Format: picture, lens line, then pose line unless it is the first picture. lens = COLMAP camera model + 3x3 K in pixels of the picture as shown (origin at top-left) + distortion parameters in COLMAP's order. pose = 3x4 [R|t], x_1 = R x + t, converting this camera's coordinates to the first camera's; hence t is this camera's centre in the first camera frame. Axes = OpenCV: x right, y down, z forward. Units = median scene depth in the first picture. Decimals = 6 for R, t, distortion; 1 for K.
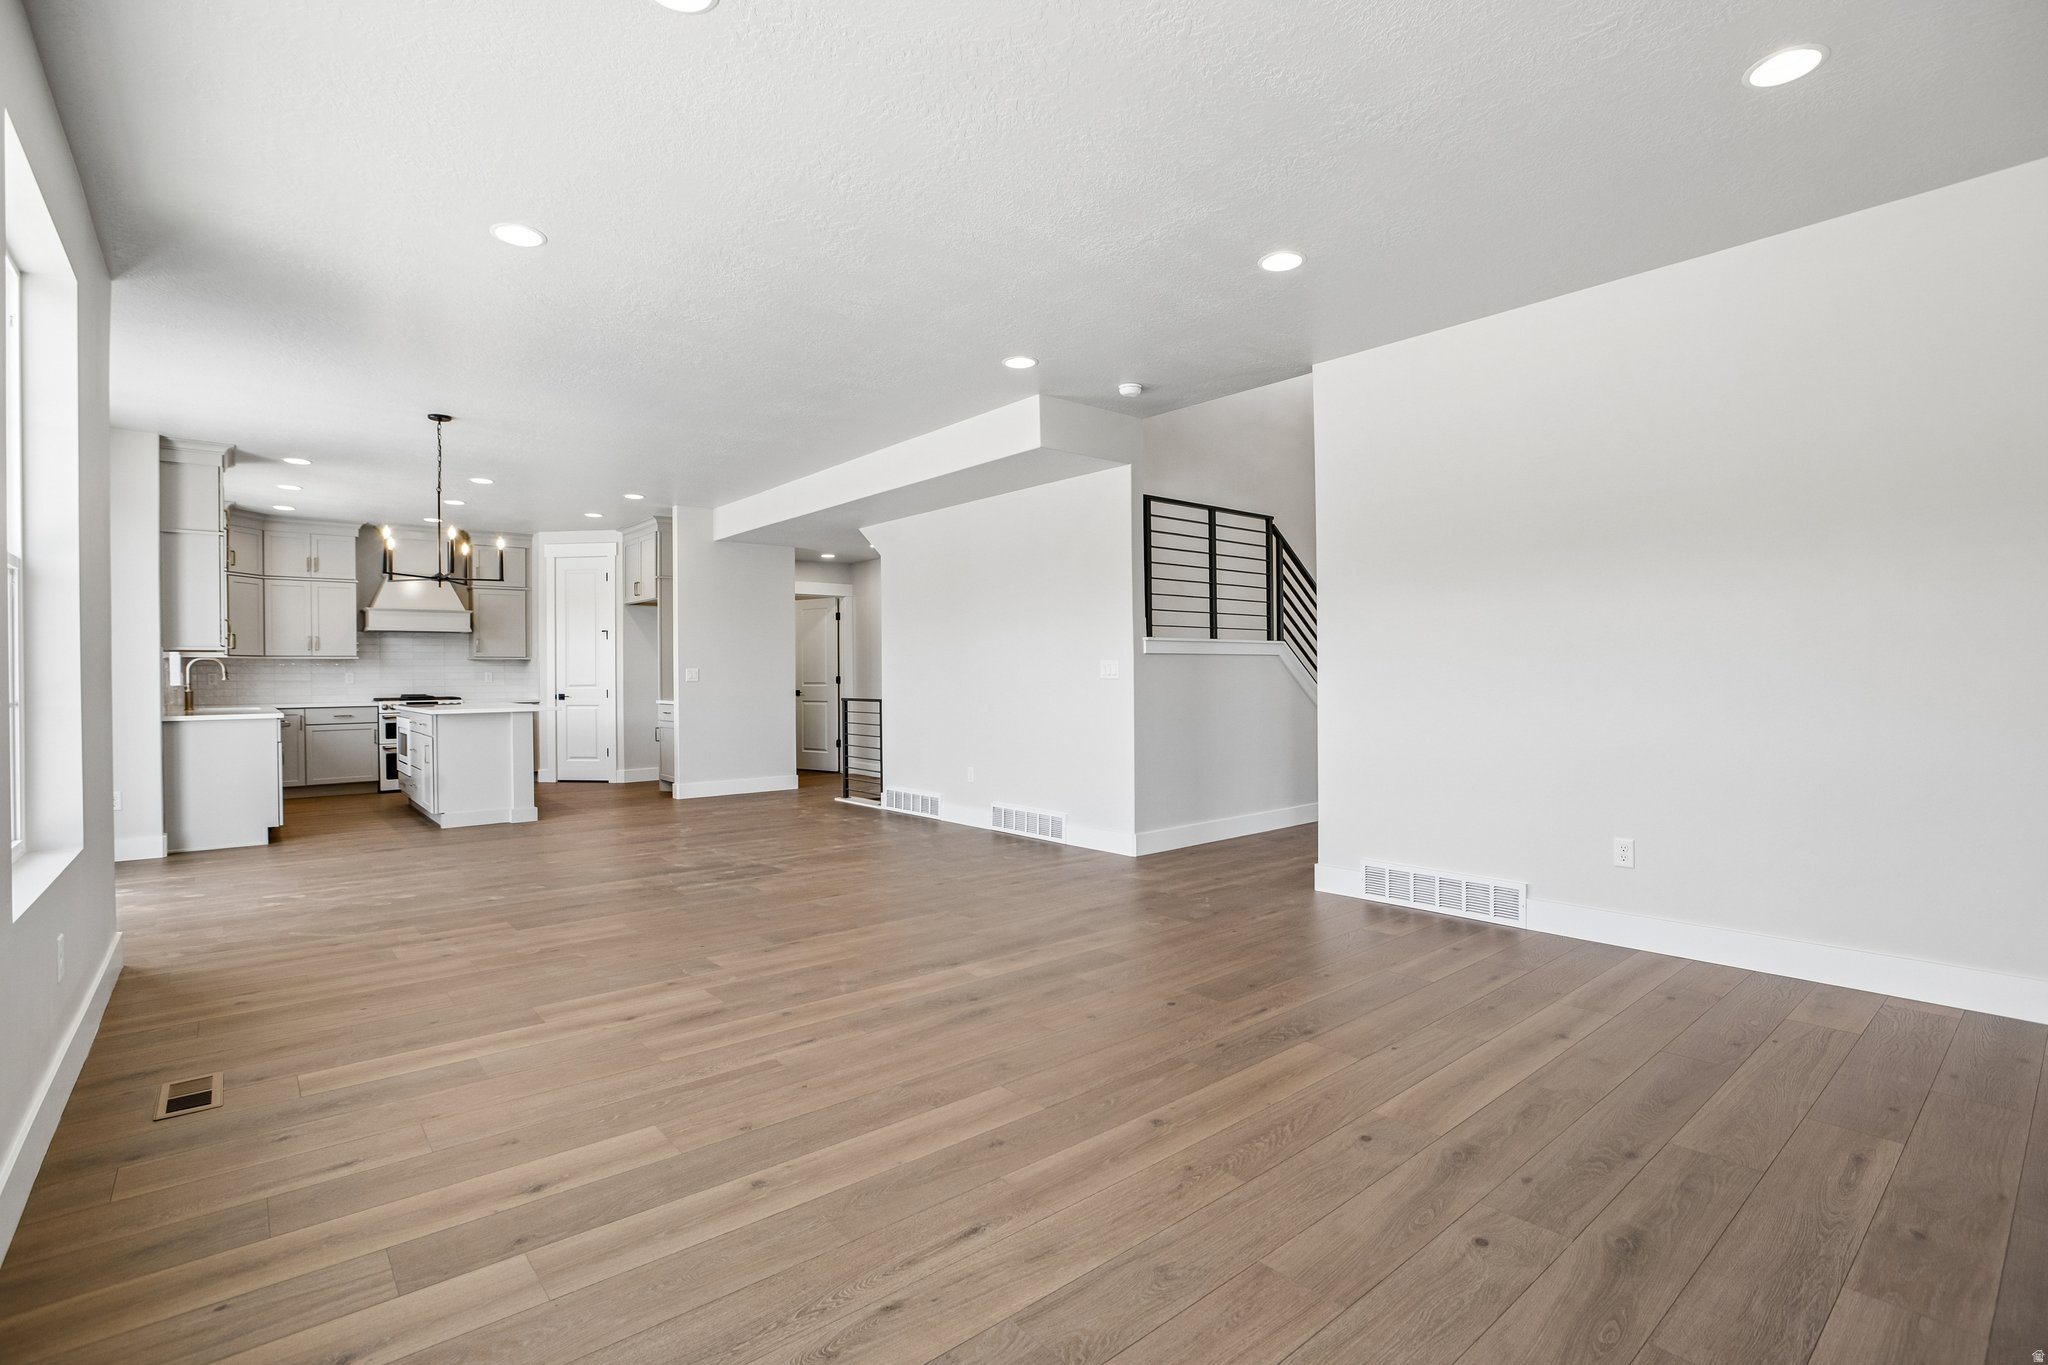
lens RADIAL K [[955.0, 0, 1014.9], [0, 955.0, 678.9], [0, 0, 1]] dist [-0.037438, 0.000881]
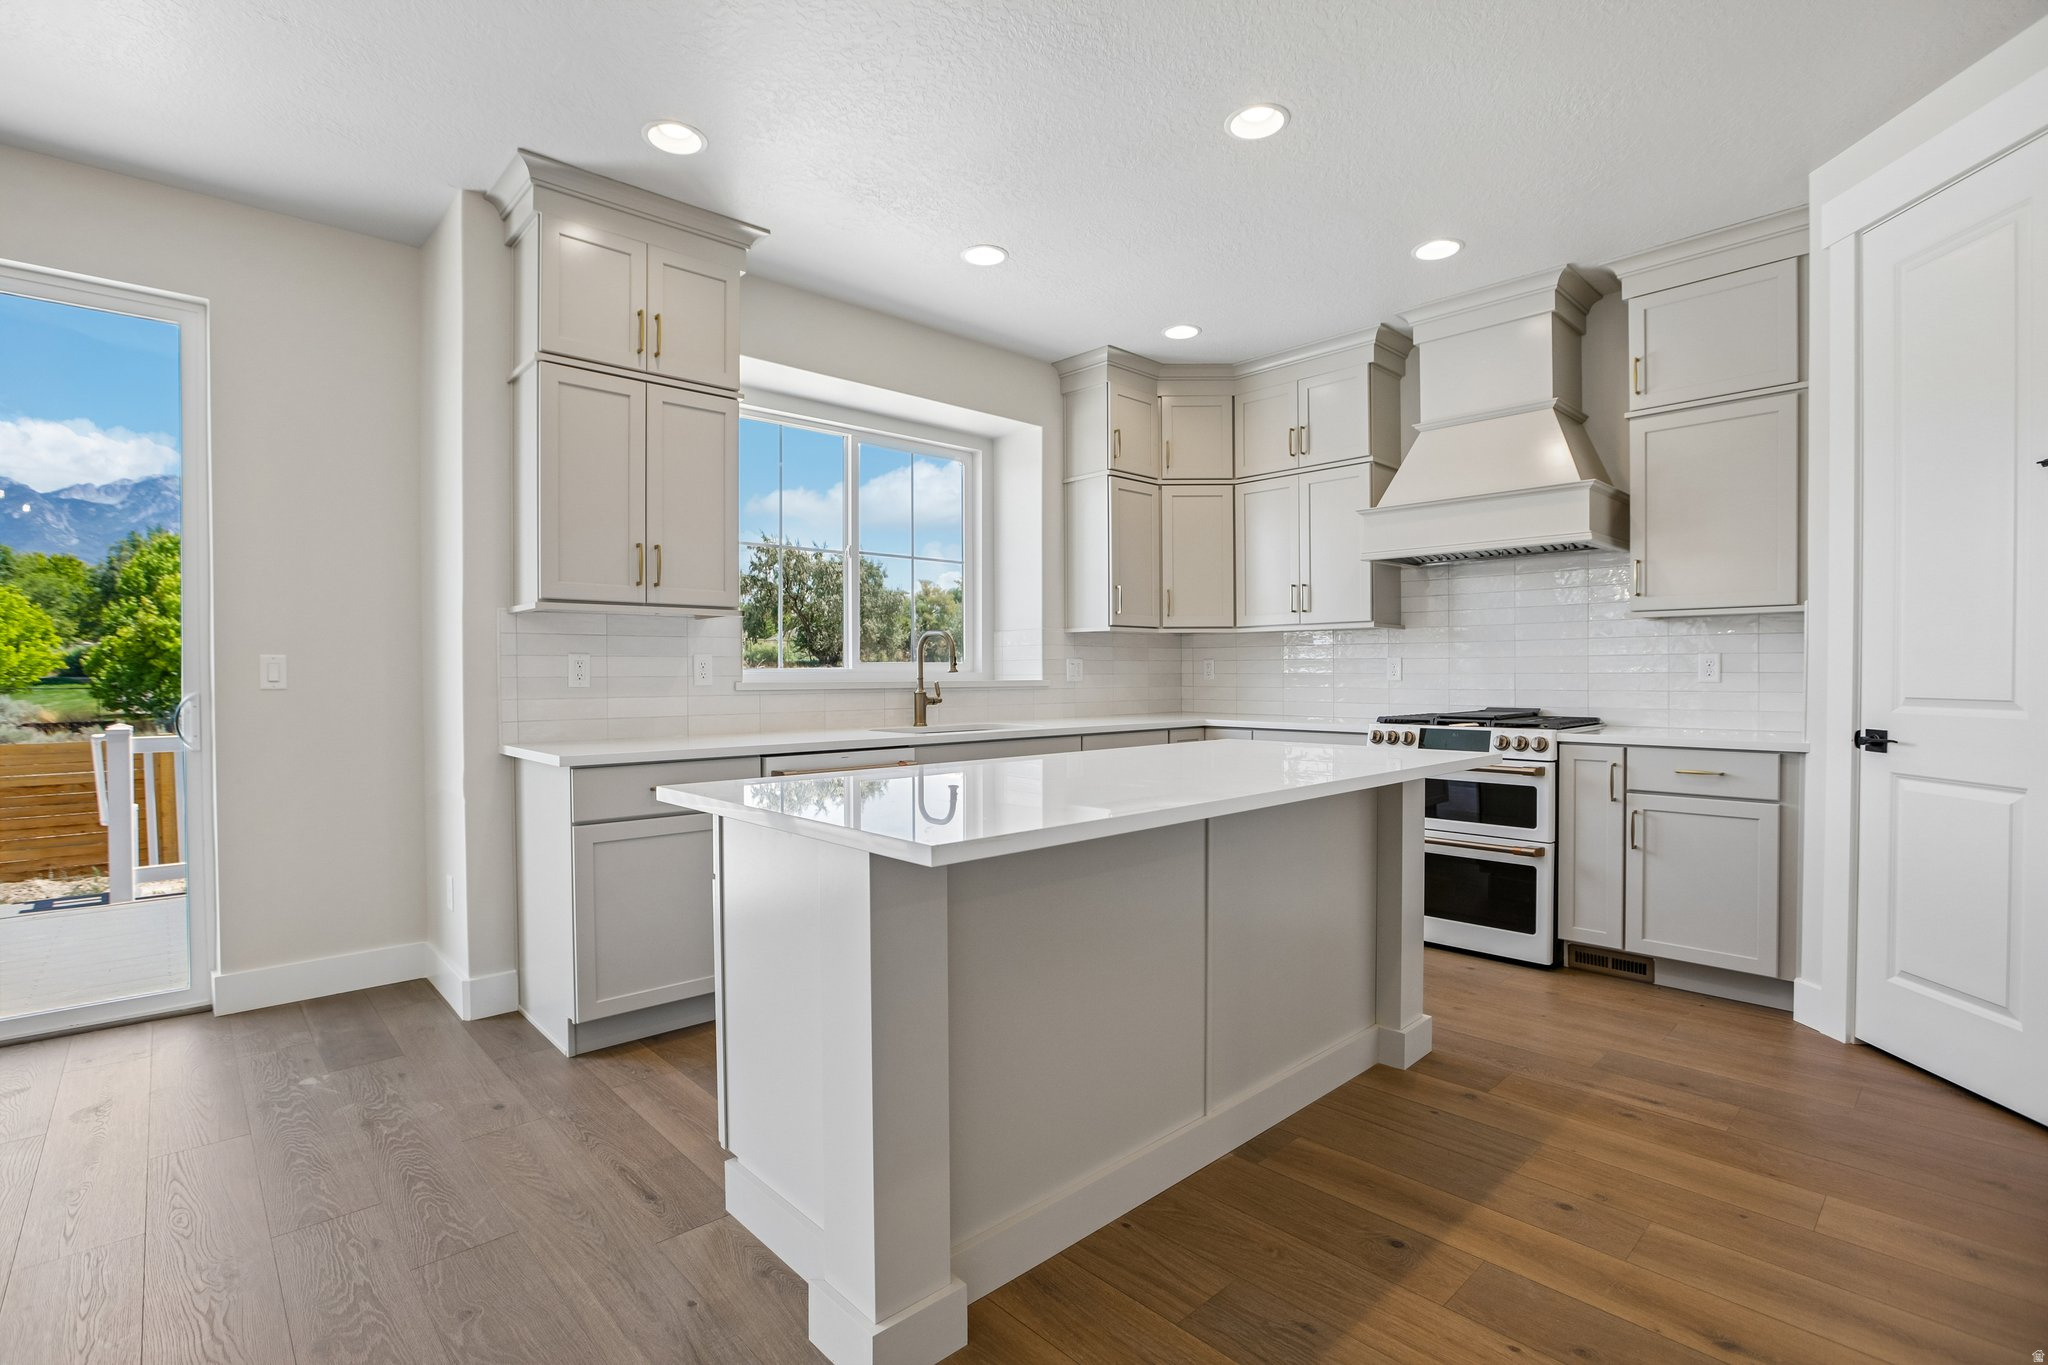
lens RADIAL K [[954.8, 0, 1019.1], [0, 954.8, 687.4], [0, 0, 1]] dist [-0.046543, 0.015609]
pose [[0.054367, 0.022863, -0.998259, -0.251172], [-0.003706, 0.999736, 0.022695, -0.001674], [0.998514, 0.002466, 0.054437, 0.822993]]
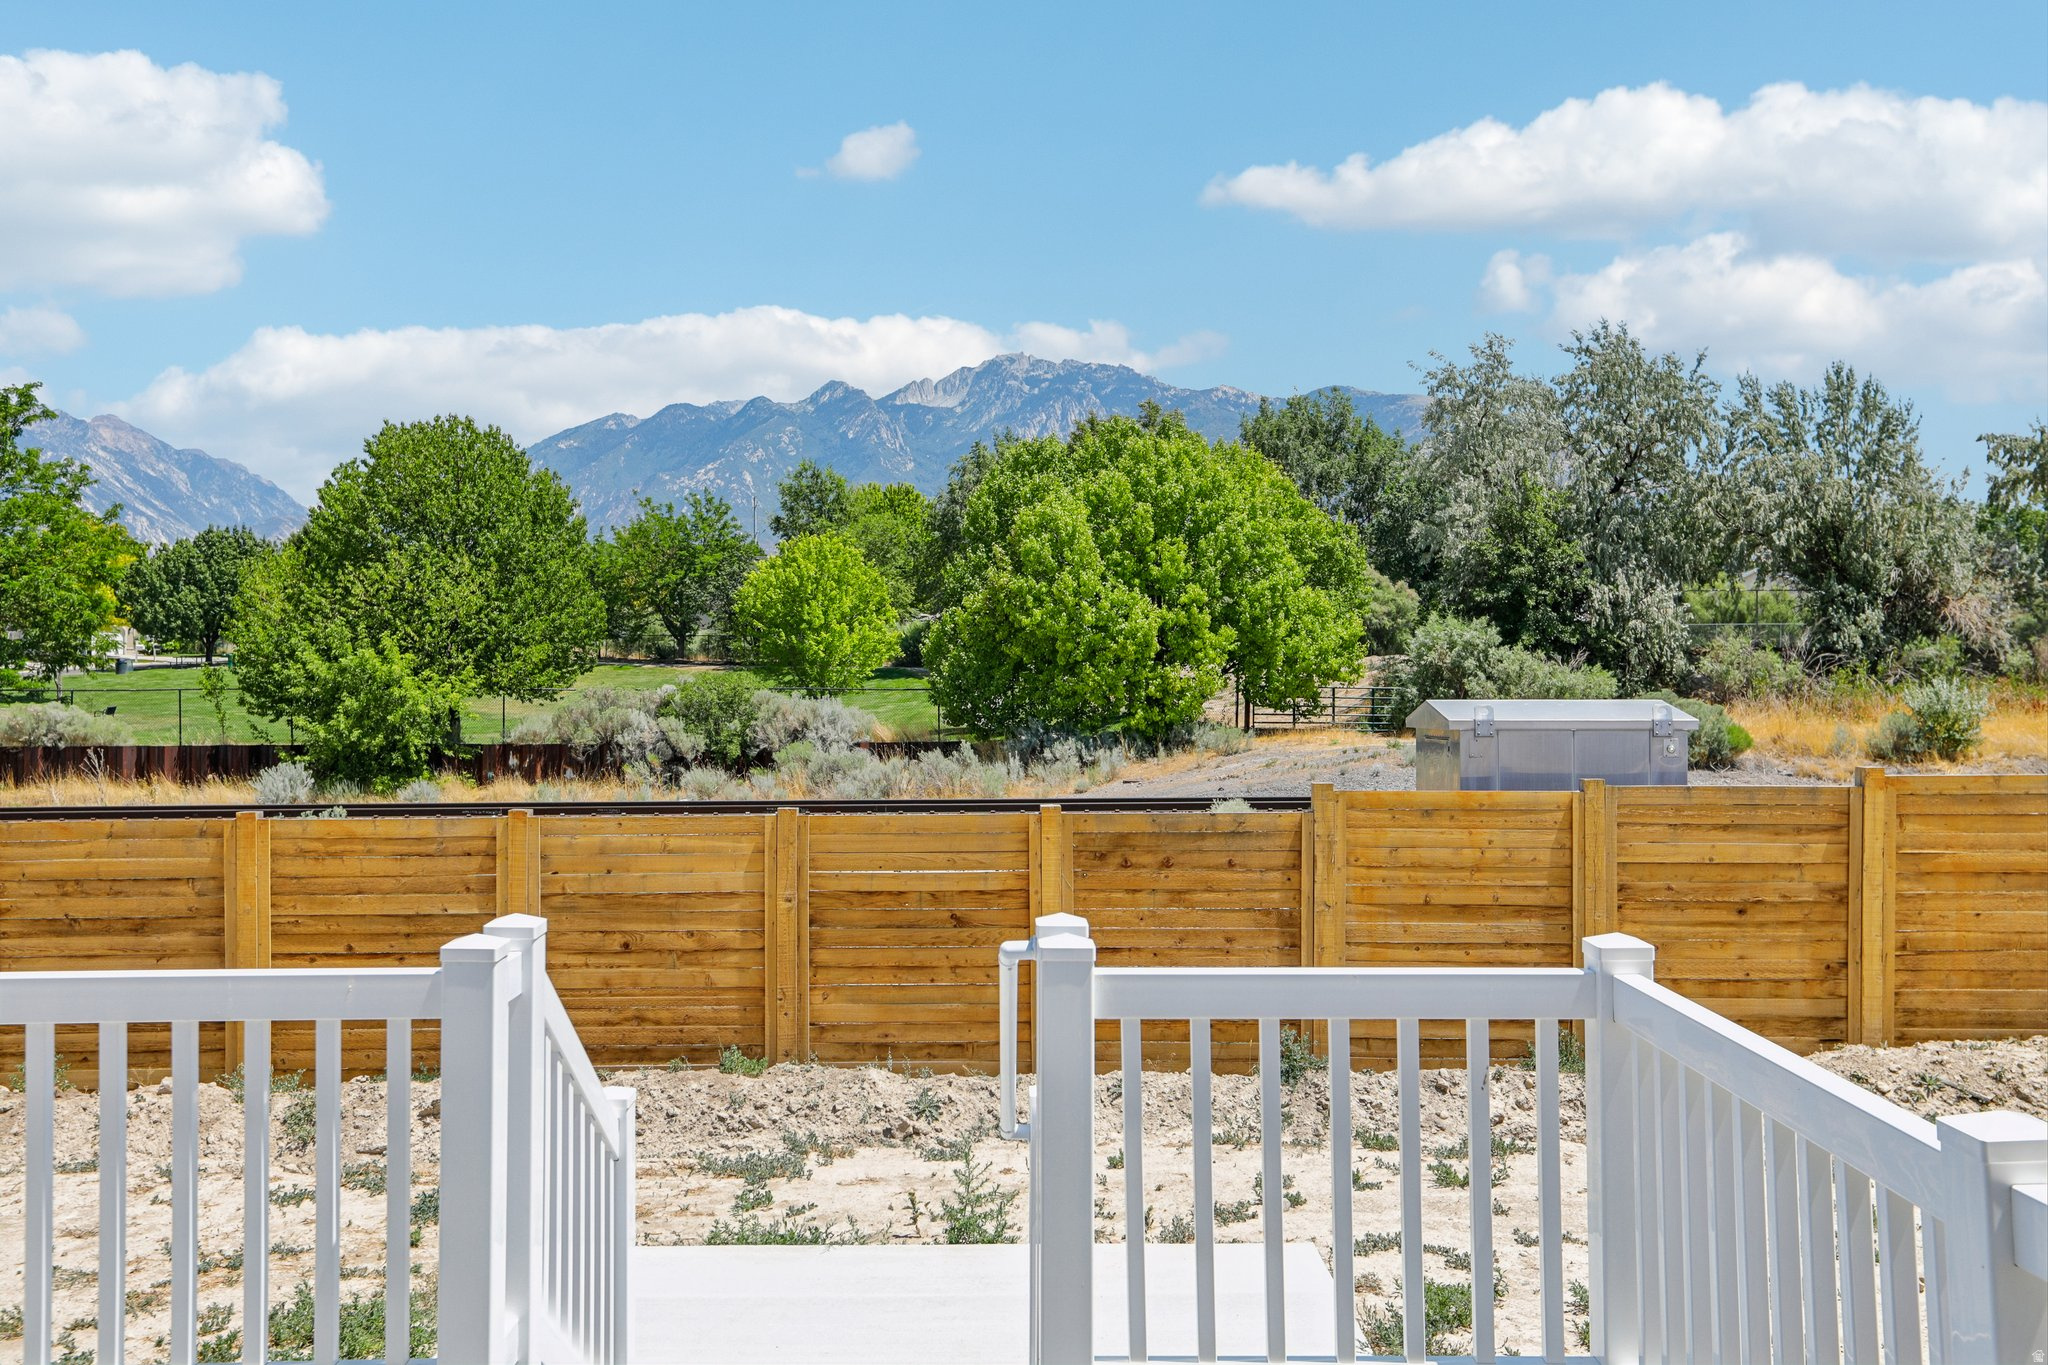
lens RADIAL K [[1926.1, 0, 1024.0], [0, 1926.1, 682.5], [0, 0, 1]] dist [0.019742, 0.010580]
pose [[-0.630117, 0.016799, -0.776318, -0.525966], [0.001350, 0.999788, 0.020538, -0.023858], [0.776499, 0.011893, -0.630007, 0.554123]]
